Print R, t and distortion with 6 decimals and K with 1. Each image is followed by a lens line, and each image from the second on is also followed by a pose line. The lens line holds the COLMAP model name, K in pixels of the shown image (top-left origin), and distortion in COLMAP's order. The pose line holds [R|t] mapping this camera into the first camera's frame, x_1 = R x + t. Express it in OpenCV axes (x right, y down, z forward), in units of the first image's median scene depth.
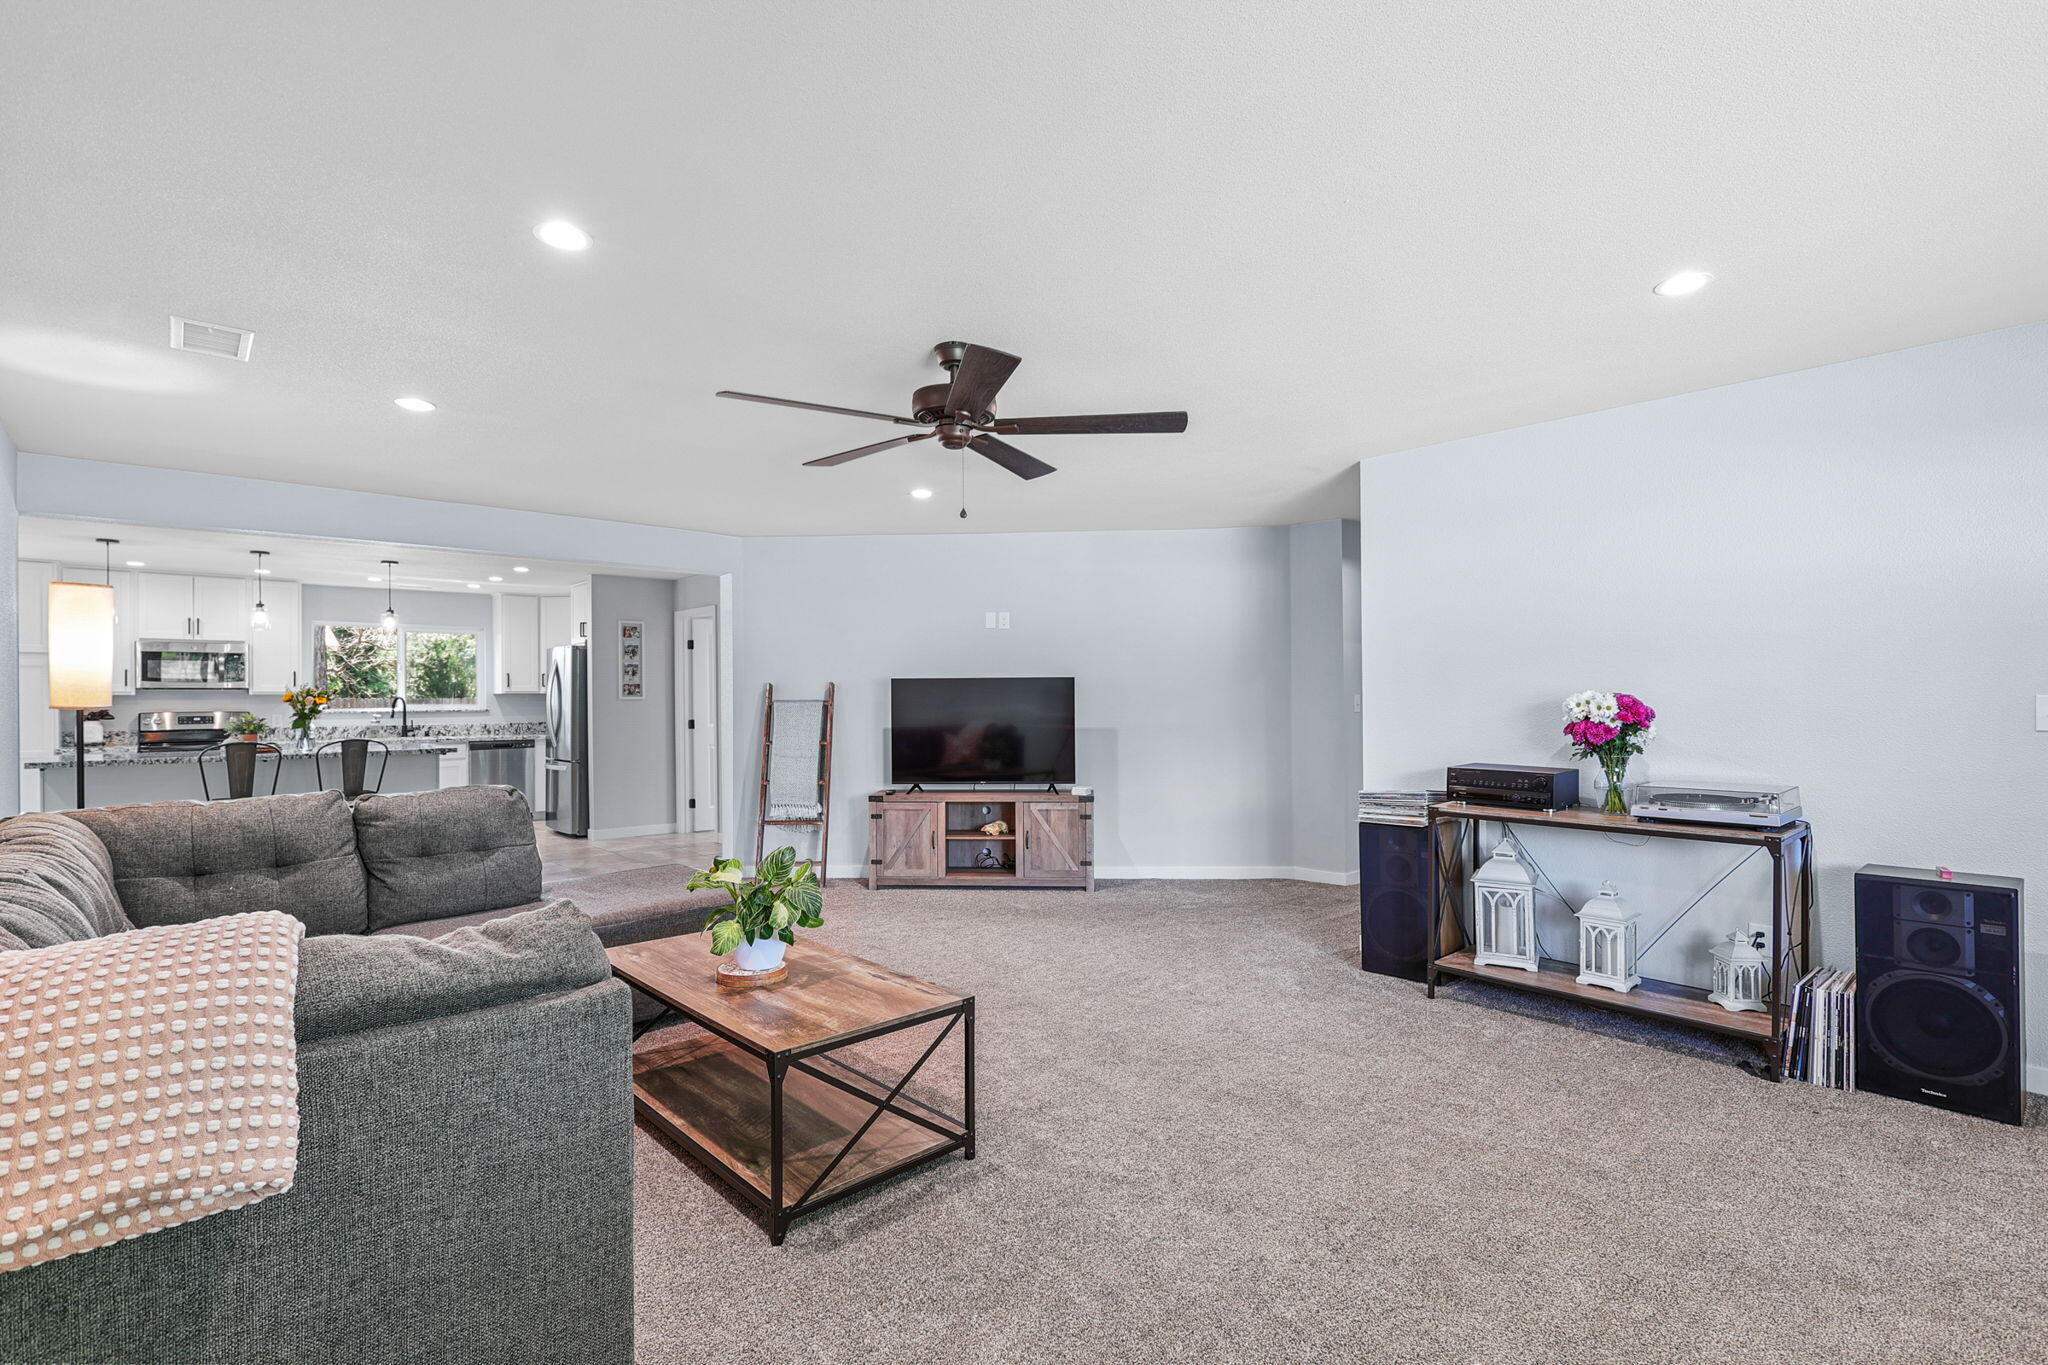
lens RADIAL K [[951.7, 0, 1029.4], [0, 951.7, 695.4], [0, 0, 1]] dist [0.004809, 0.000642]
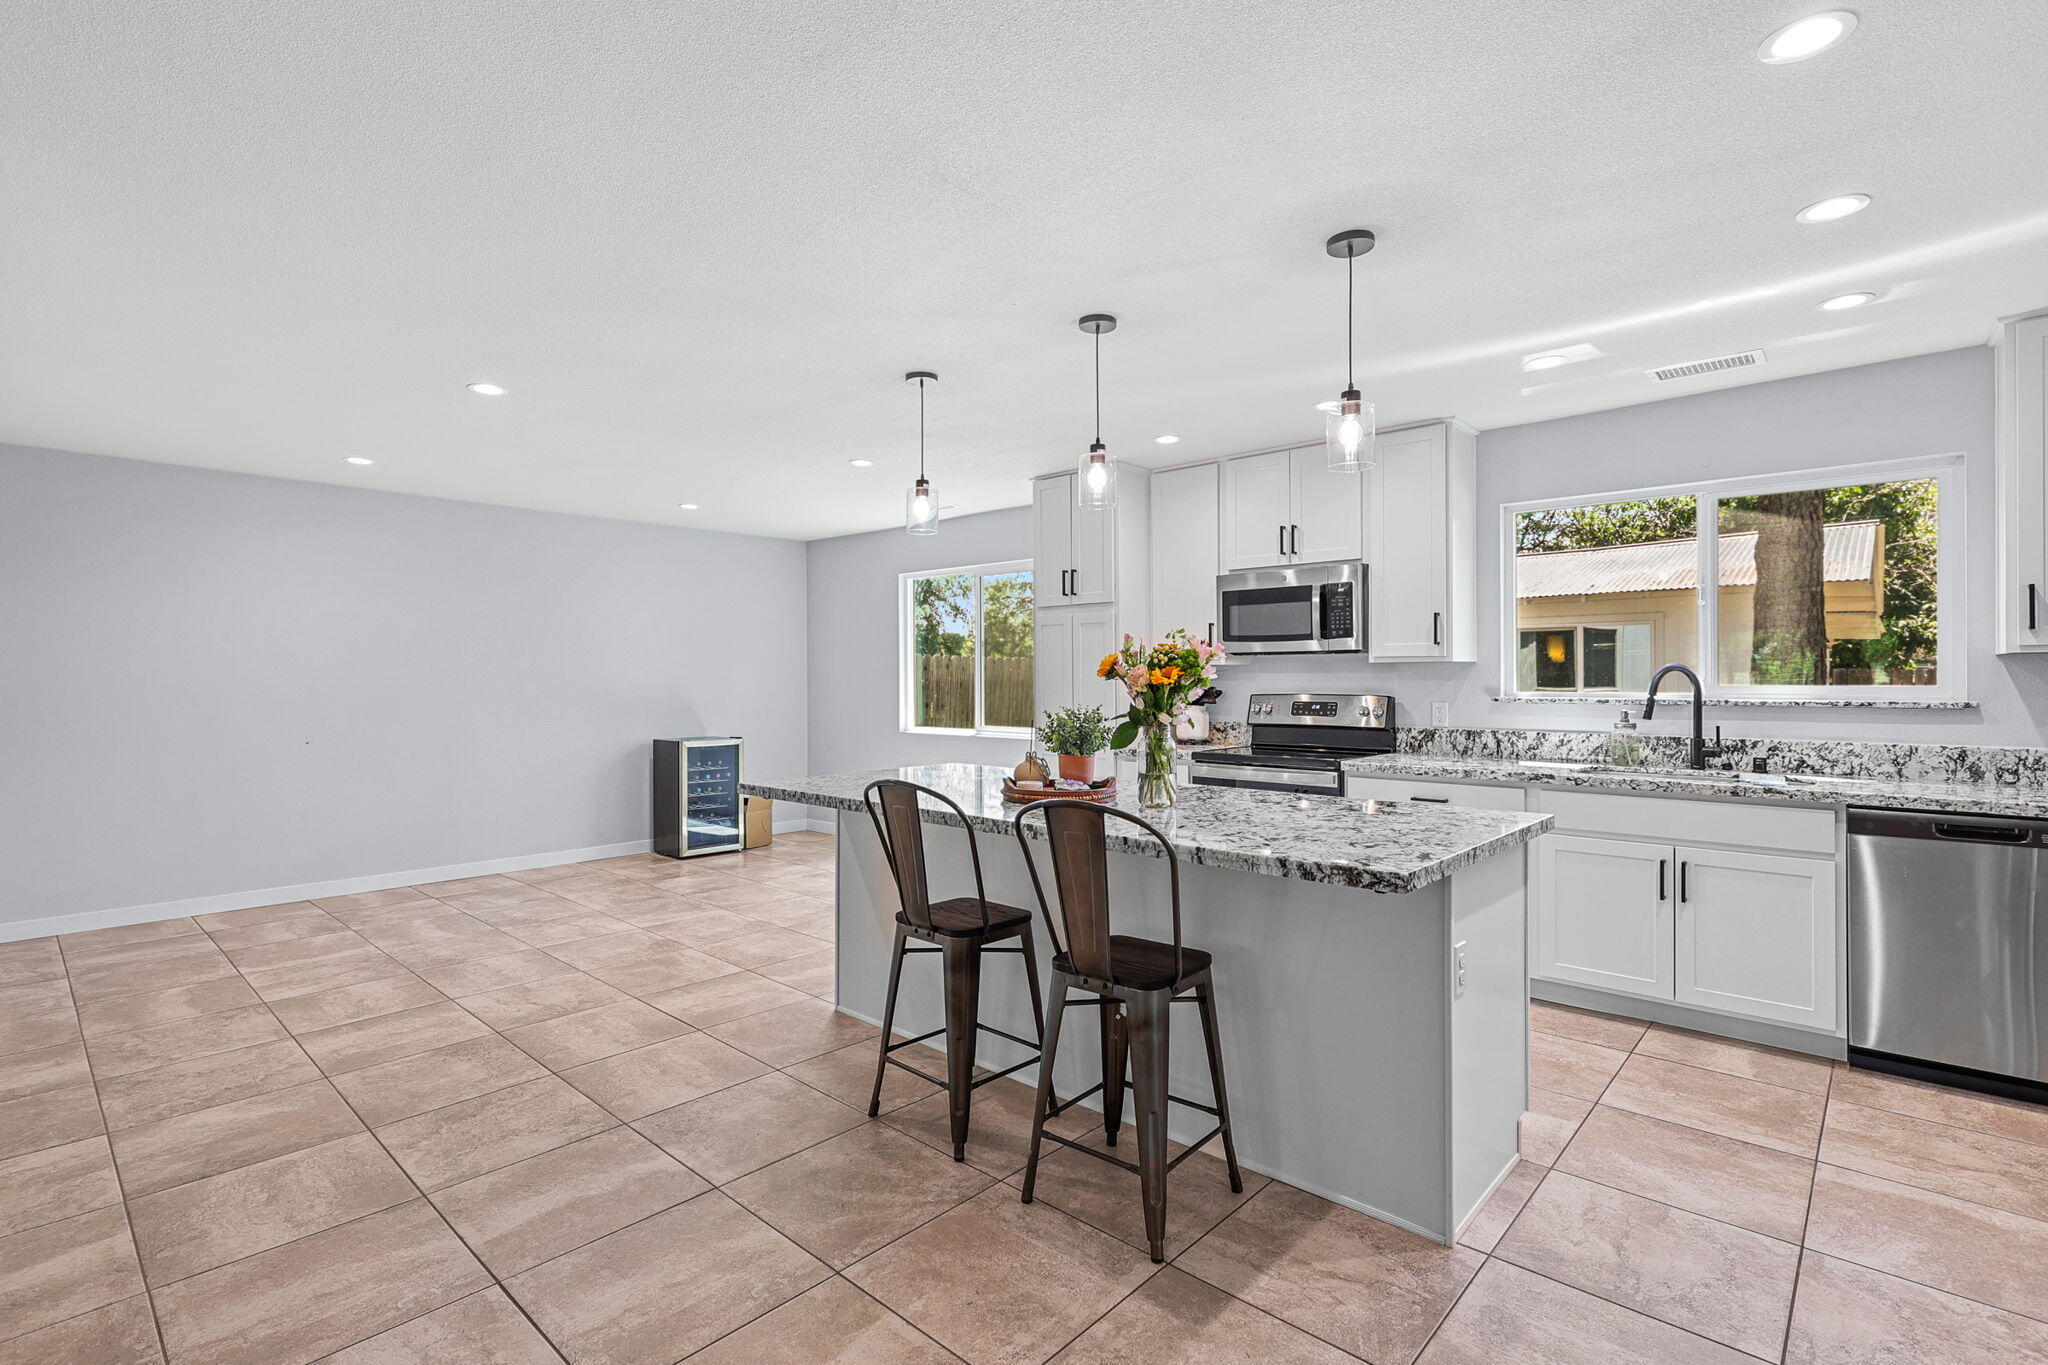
lens RADIAL K [[951.7, 0, 1034.3], [0, 951.7, 682.9], [0, 0, 1]] dist [0.004809, 0.000642]
pose [[0.091071, 0.010417, -0.995790, -0.345355], [0.002299, 0.999940, 0.010671, 0.004264], [0.995842, -0.003261, 0.091042, 0.824811]]
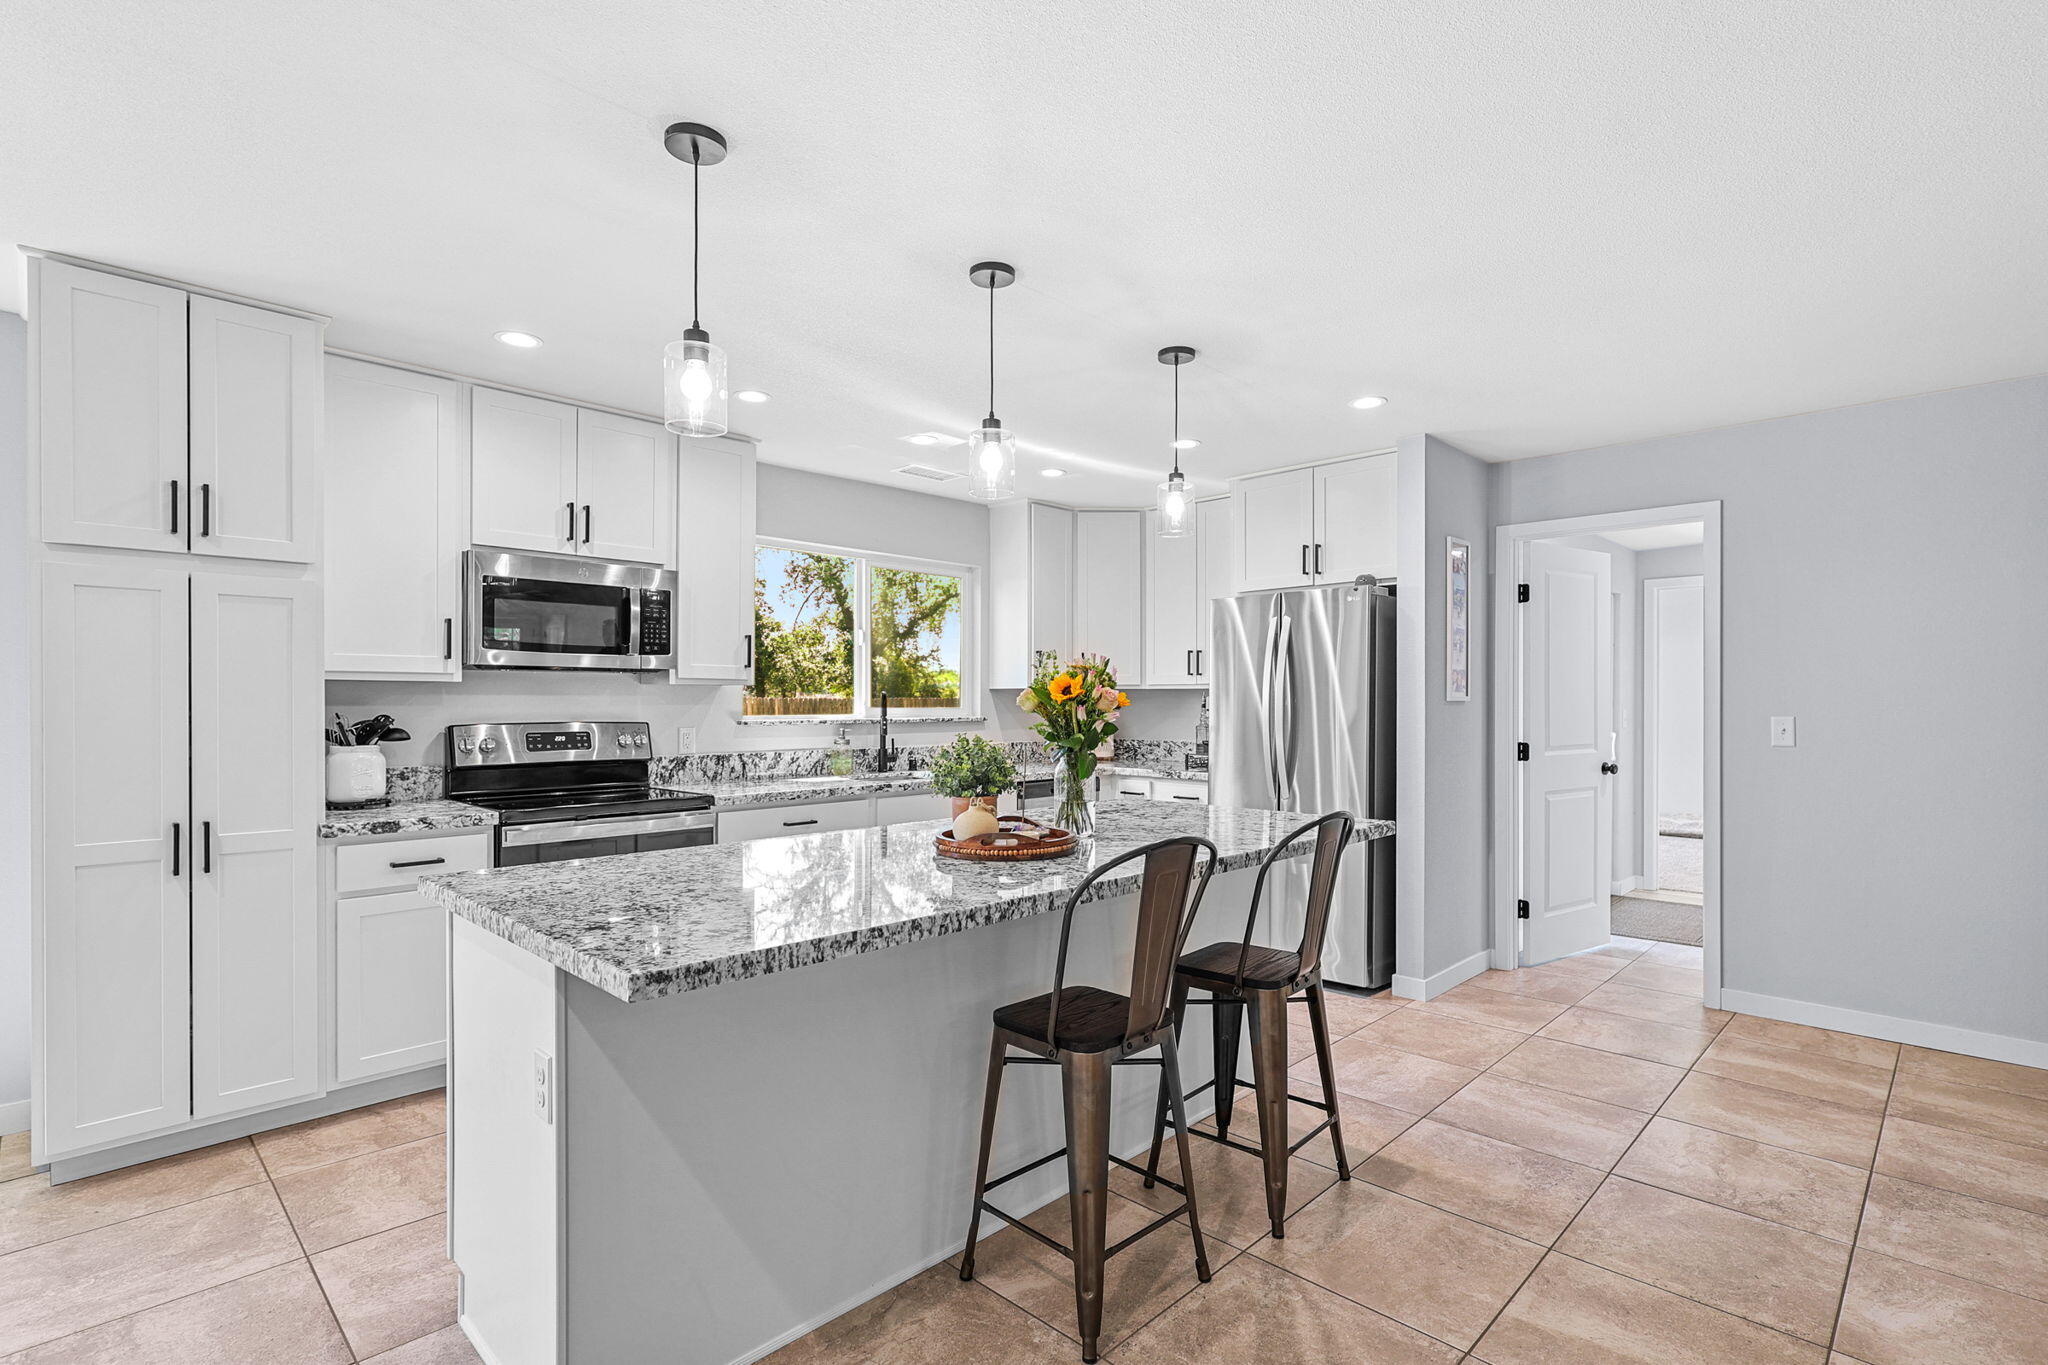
lens RADIAL K [[951.7, 0, 1030.5], [0, 951.7, 720.9], [0, 0, 1]] dist [0.004809, 0.000642]
pose [[0.999832, -0.001617, 0.018238, -0.696681], [0.001330, 0.999875, 0.015737, 0.010125], [-0.018261, -0.015710, 0.999710, 0.581249]]
